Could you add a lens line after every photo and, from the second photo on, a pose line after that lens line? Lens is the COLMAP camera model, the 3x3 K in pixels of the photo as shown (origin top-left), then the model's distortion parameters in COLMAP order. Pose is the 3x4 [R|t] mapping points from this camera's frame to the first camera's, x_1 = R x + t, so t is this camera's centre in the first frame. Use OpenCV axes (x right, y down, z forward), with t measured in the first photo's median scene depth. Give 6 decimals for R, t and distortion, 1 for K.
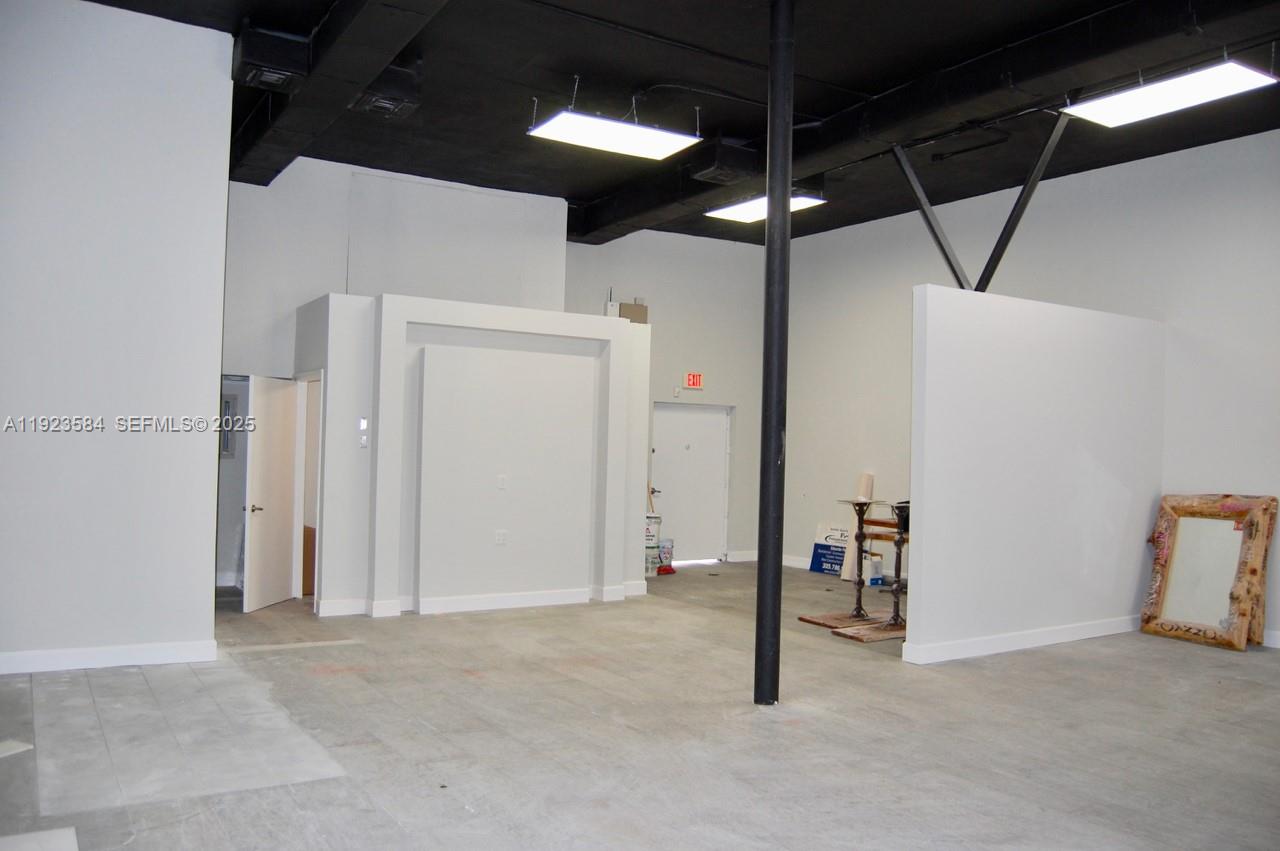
lens RADIAL K [[995.2, 0, 648.4], [0, 995.2, 426.8], [0, 0, 1]] dist [-0.076817, 0.009277]
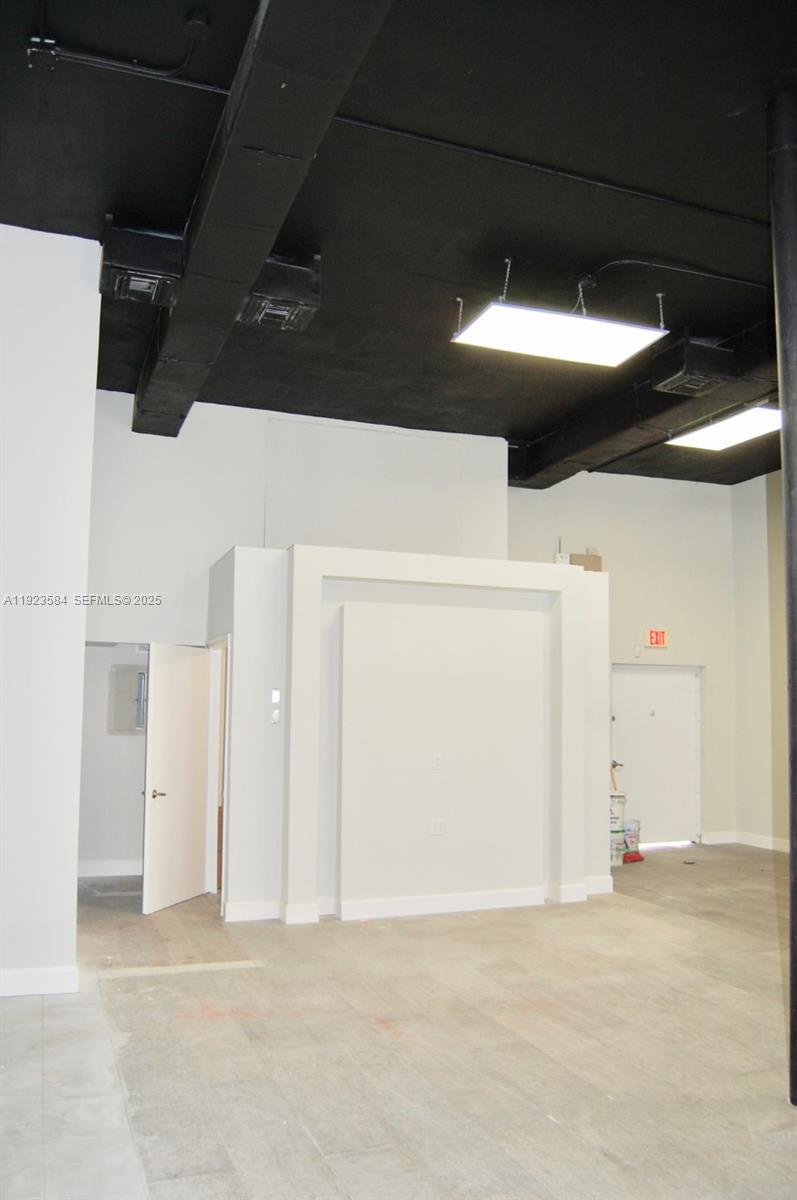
lens RADIAL K [[933.3, 0, 408.5], [0, 933.3, 617.9], [0, 0, 1]] dist [-0.075396, 0.006210]
pose [[0.979699, -0.033140, -0.197714, -0.010892], [0.017469, 0.996603, -0.080486, -0.003085], [0.199710, 0.075398, 0.976950, 0.224107]]
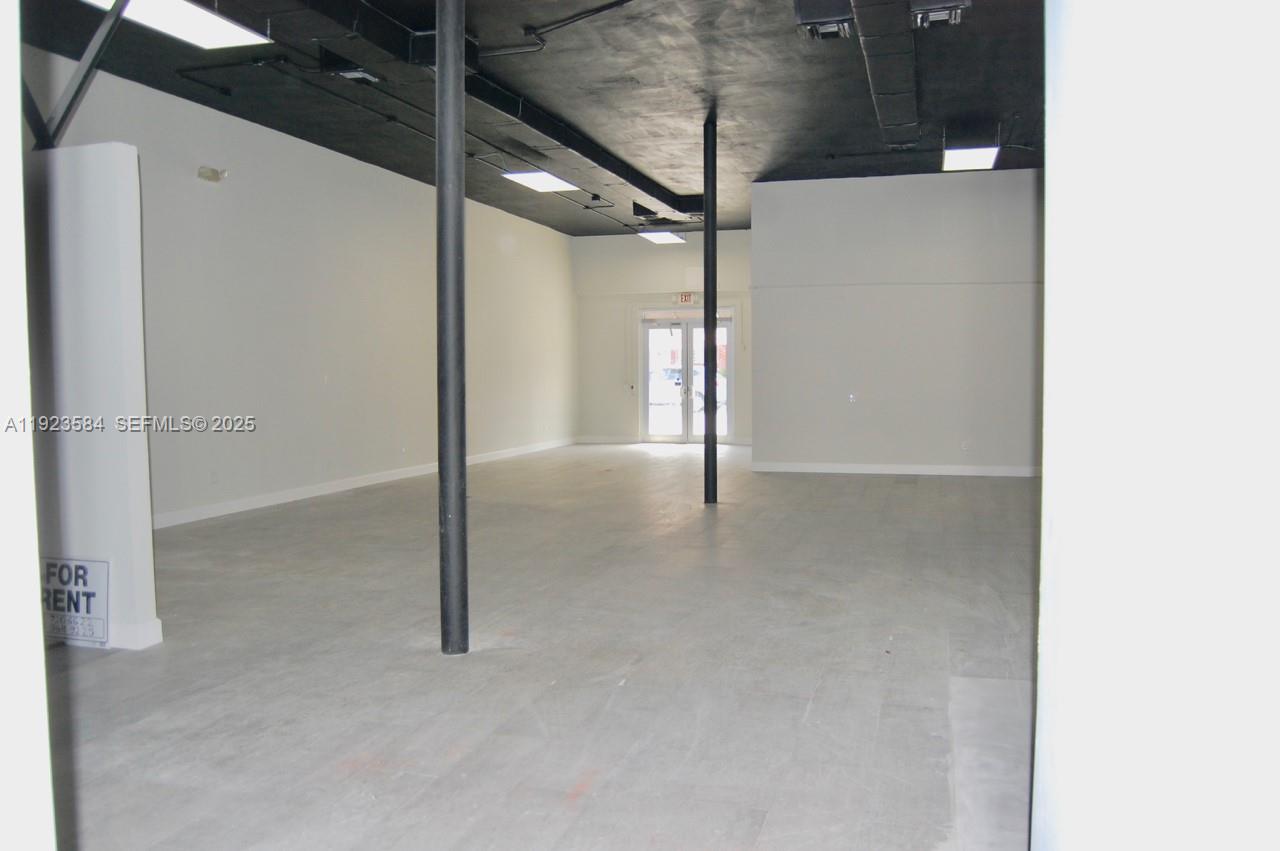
lens RADIAL K [[995.5, 0, 640.0], [0, 995.5, 425.5], [0, 0, 1]] dist [-0.075396, 0.006210]
pose [[-0.646620, -0.063564, 0.760159, -0.460200], [-0.025013, 0.997753, 0.062155, 0.009584], [-0.762402, 0.021177, -0.646757, 1.008227]]
